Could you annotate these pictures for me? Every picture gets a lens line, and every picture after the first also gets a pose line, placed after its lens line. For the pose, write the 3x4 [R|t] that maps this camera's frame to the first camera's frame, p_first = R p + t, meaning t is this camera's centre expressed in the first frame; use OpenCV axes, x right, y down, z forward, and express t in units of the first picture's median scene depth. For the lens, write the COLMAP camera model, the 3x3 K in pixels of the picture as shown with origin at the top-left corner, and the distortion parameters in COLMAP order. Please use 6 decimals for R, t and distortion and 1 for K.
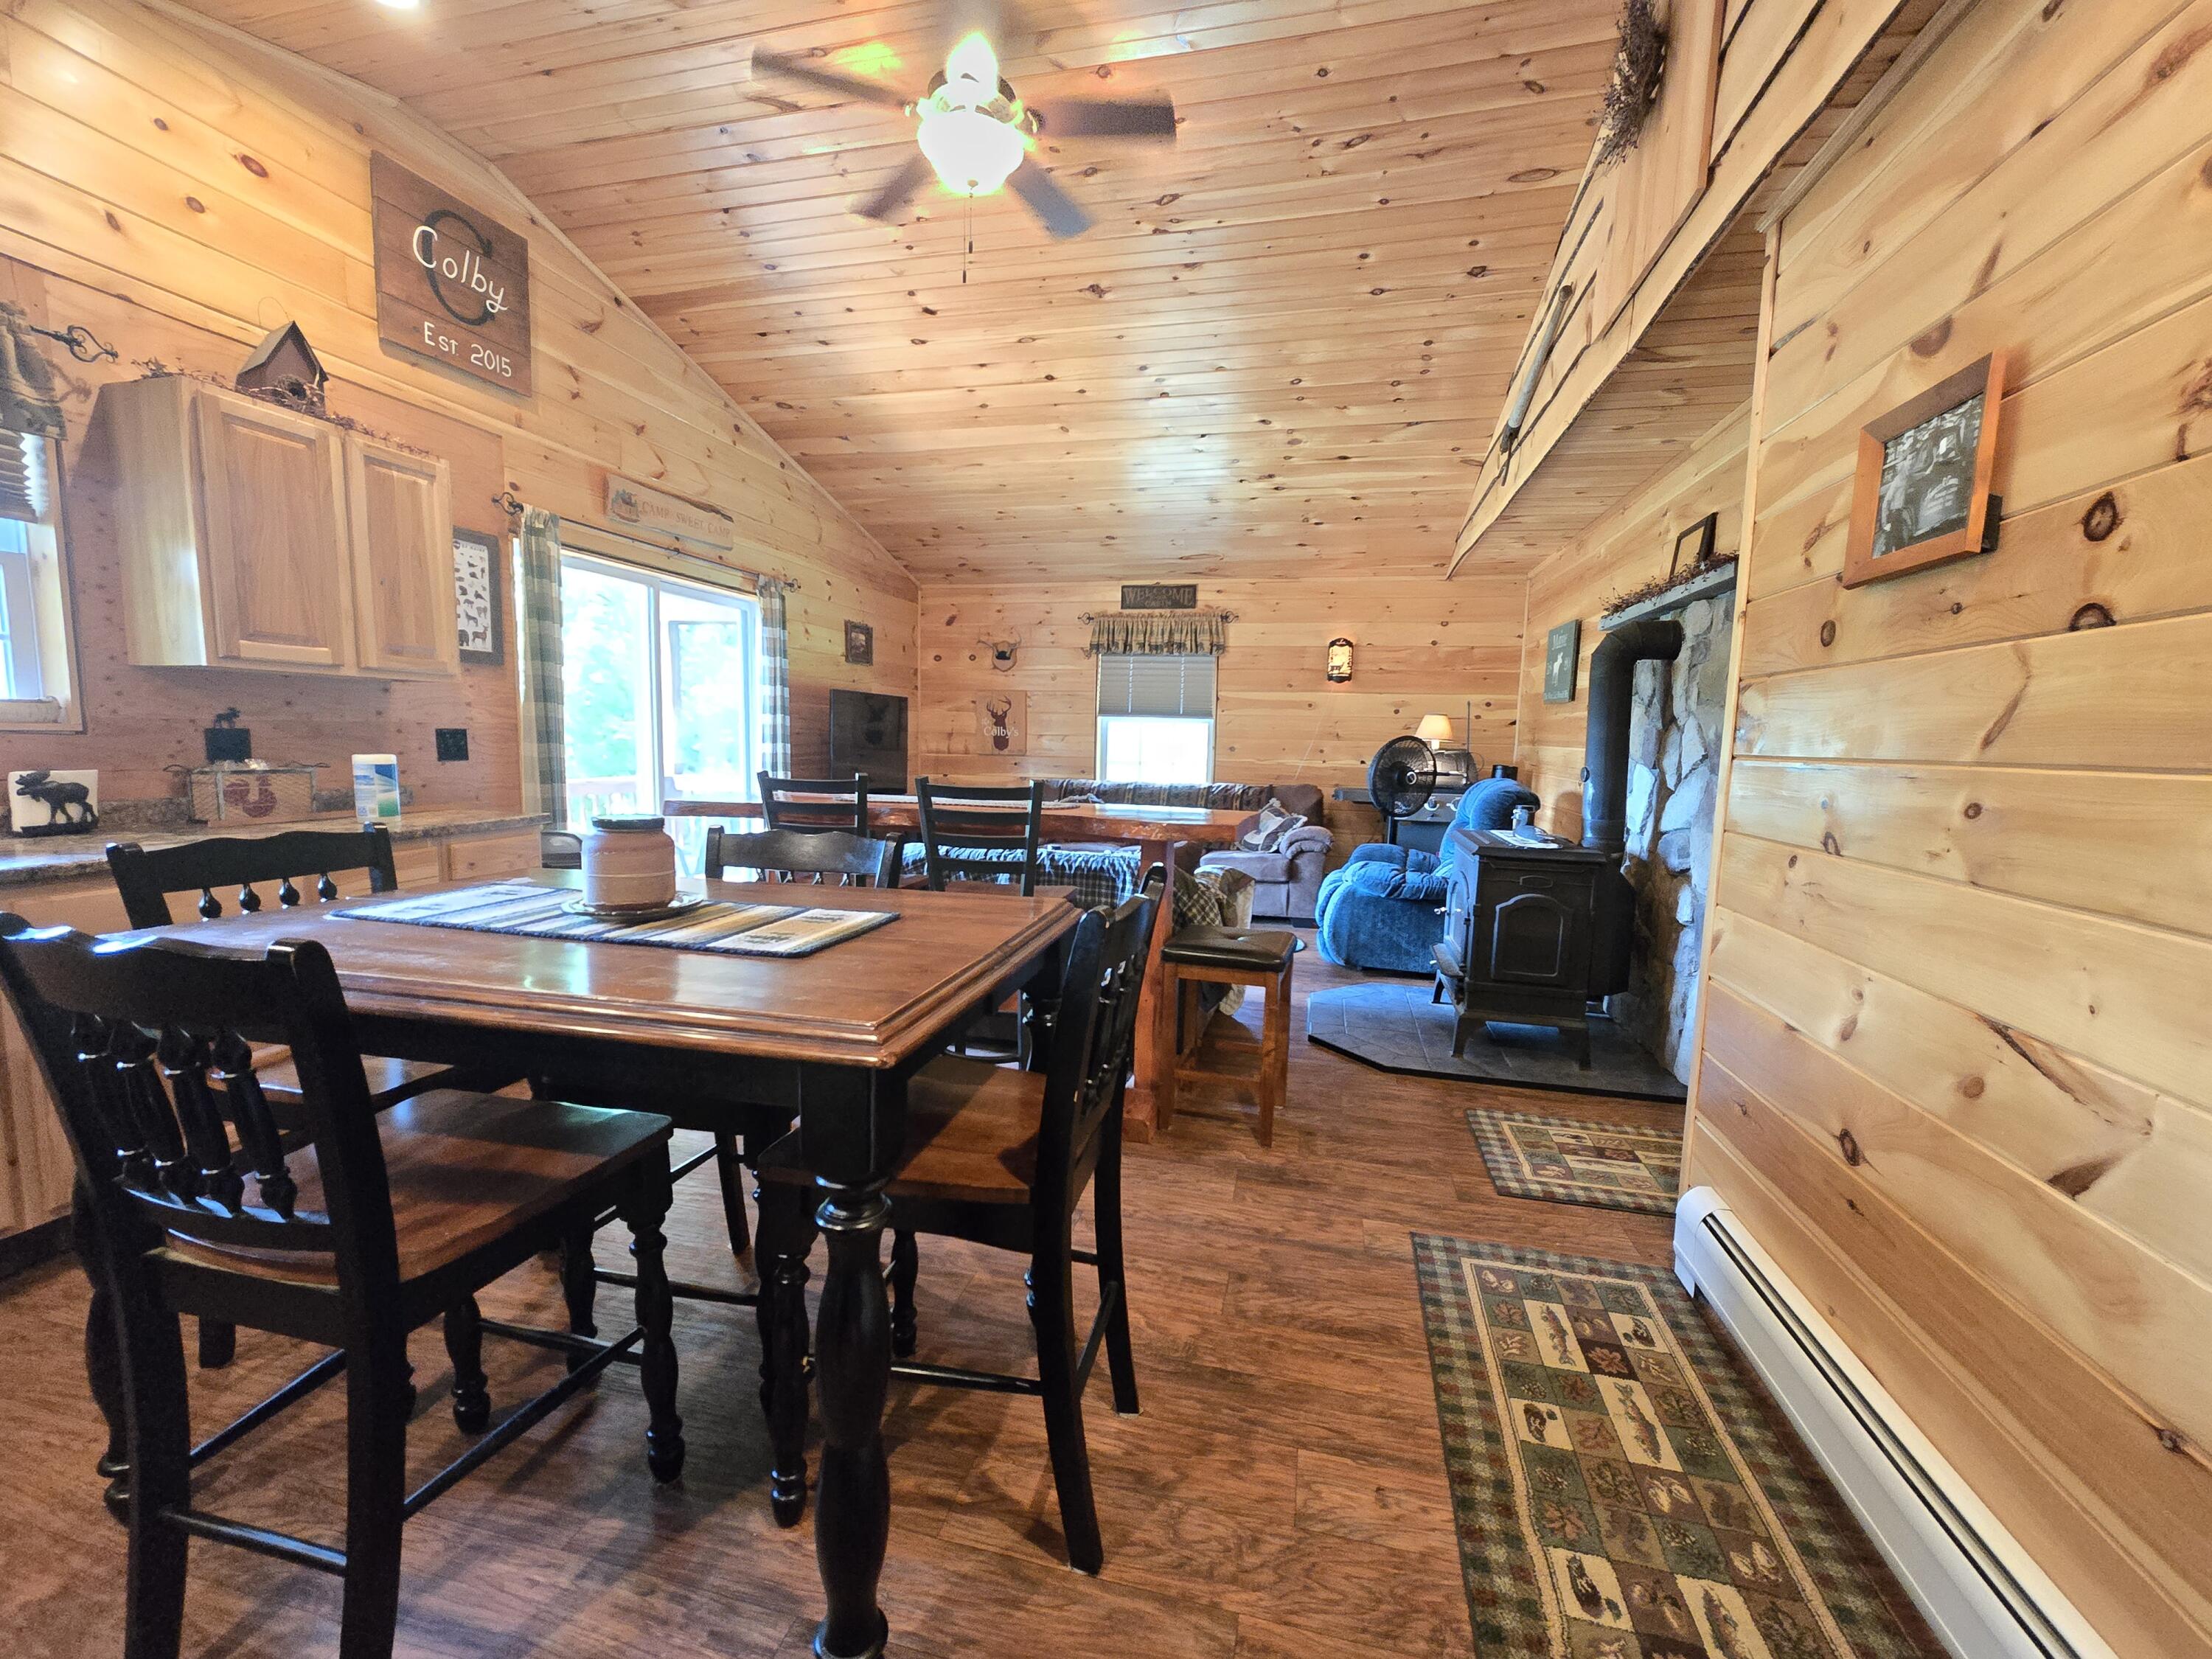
lens RADIAL K [[905.3, 0, 1110.5], [0, 905.3, 835.8], [0, 0, 1]] dist [-0.002426, 0.000664]
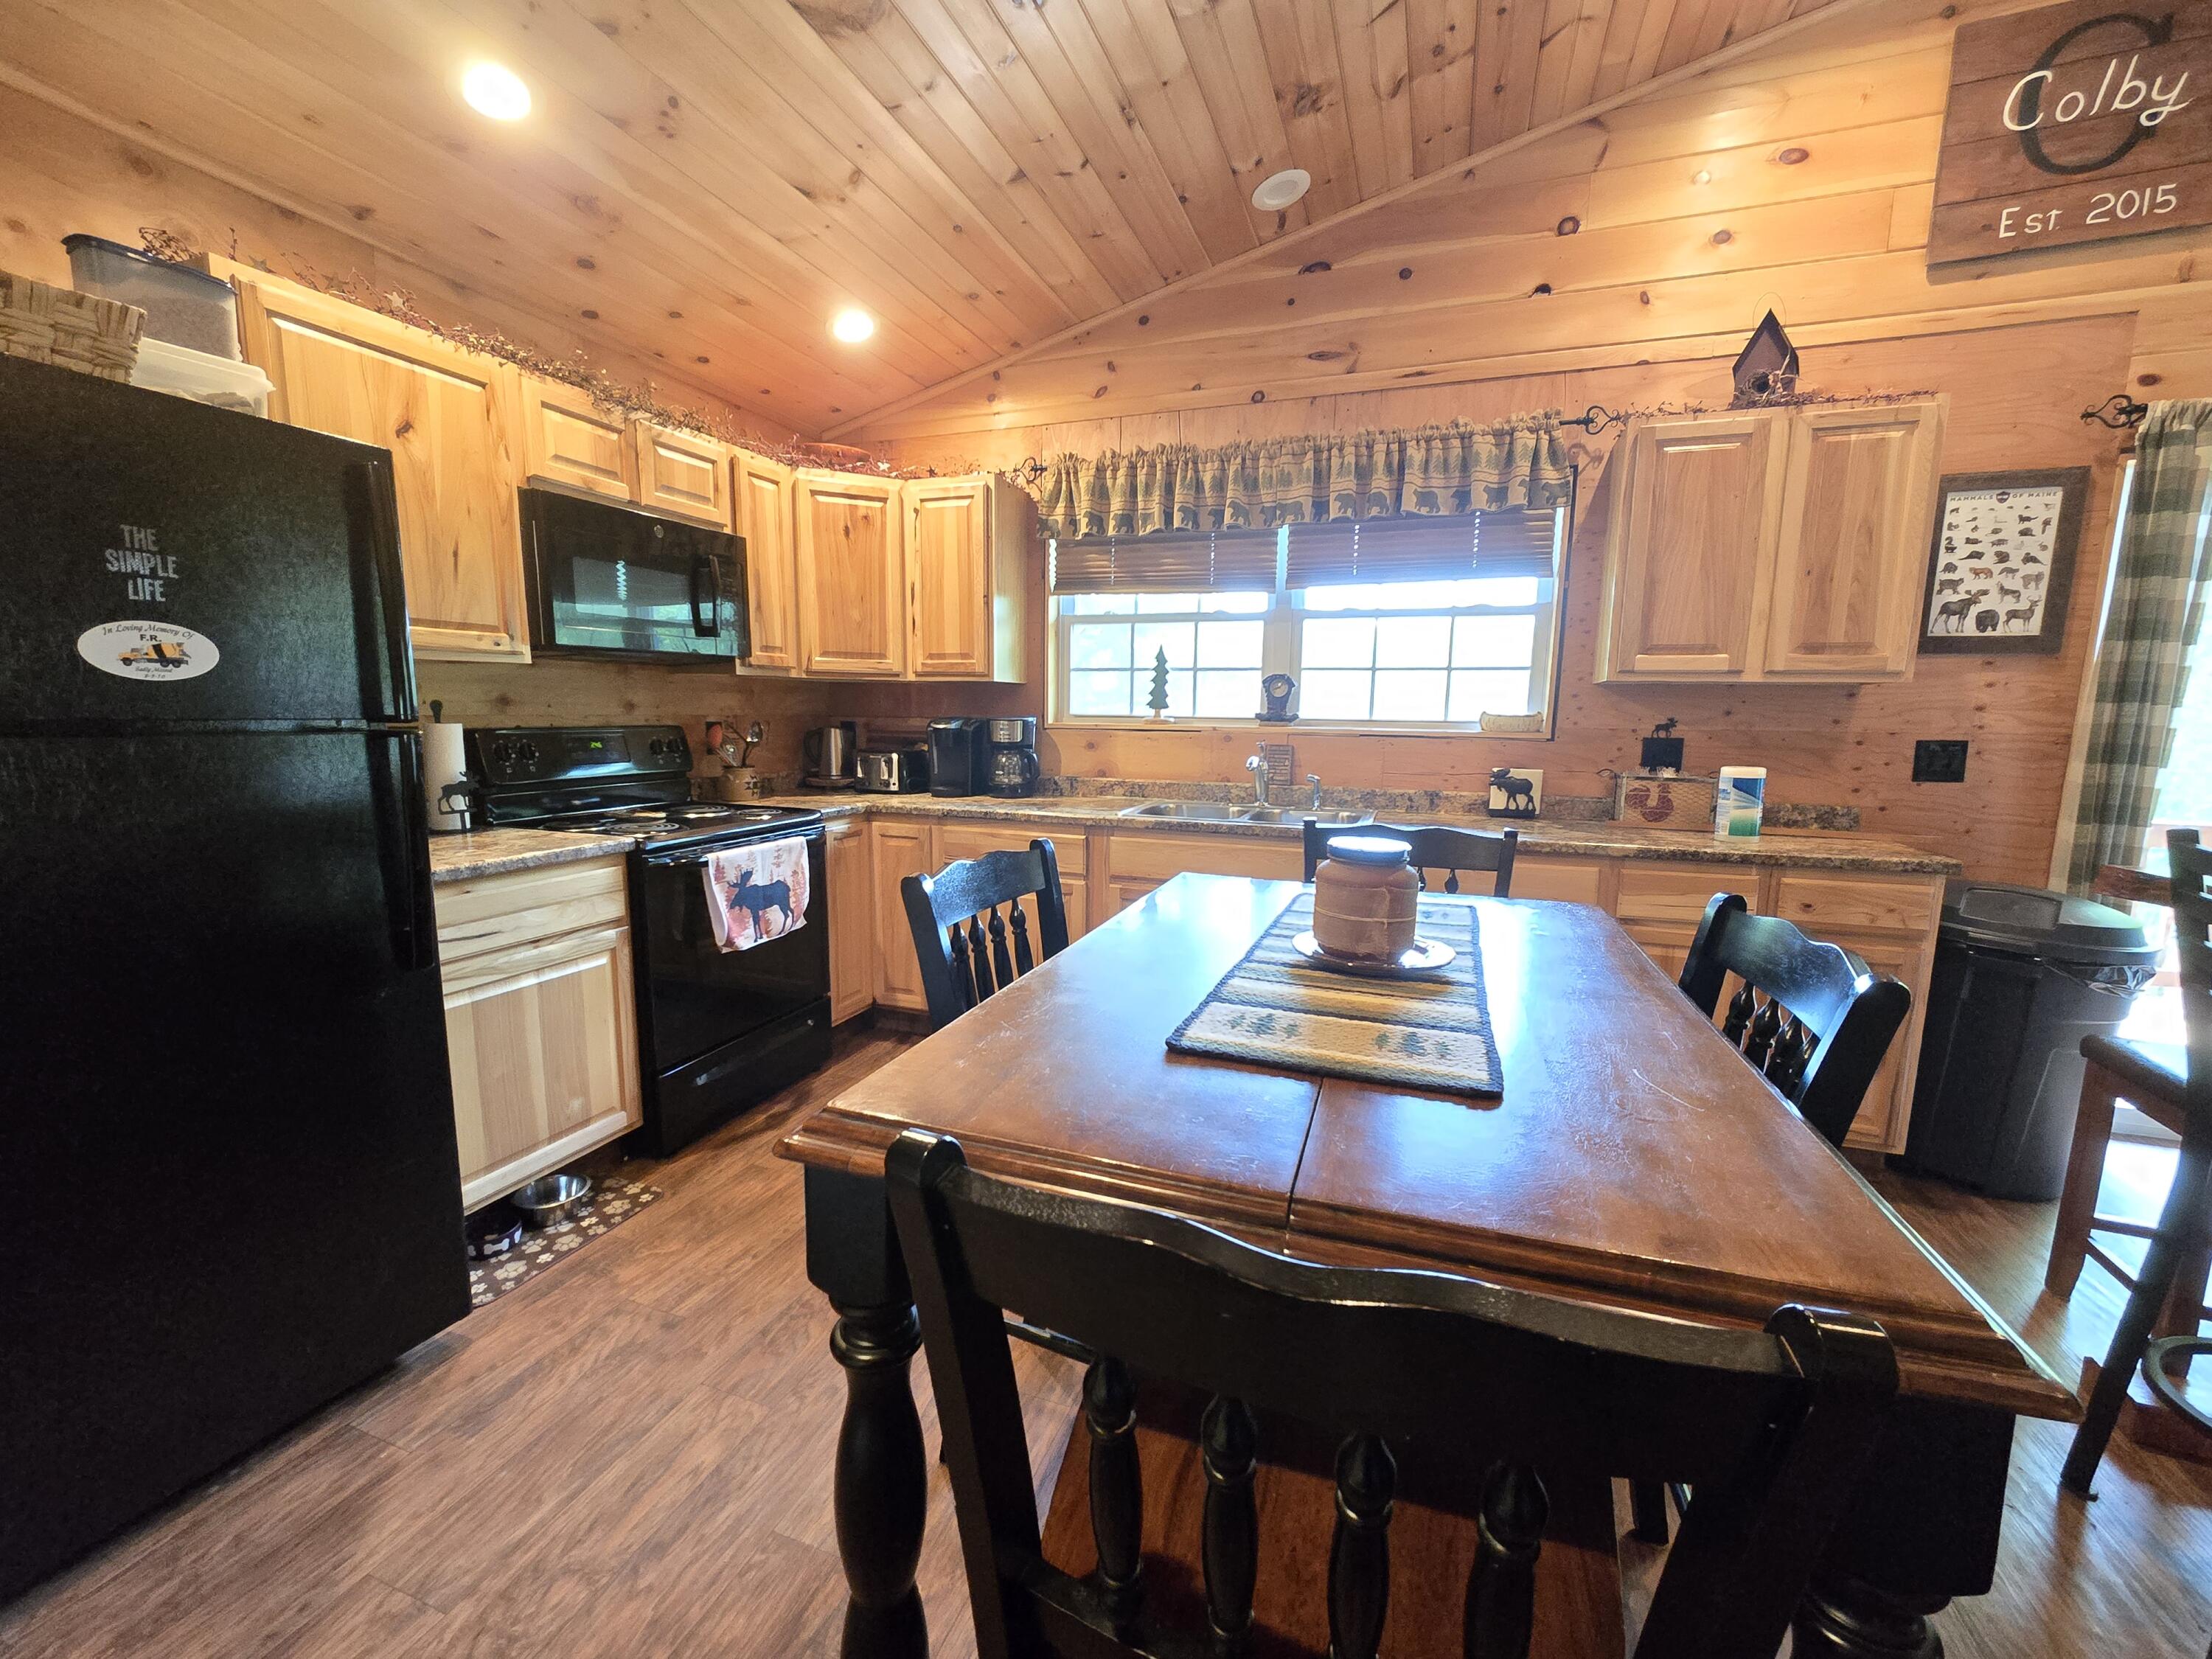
lens RADIAL K [[905.3, 0, 1105.0], [0, 905.3, 836.5], [0, 0, 1]] dist [-0.002426, 0.000664]
pose [[-0.119835, 0.114188, -0.986205, 0.168622], [-0.124797, 0.983752, 0.129068, -0.057975], [0.984919, 0.138542, -0.103637, 0.465298]]
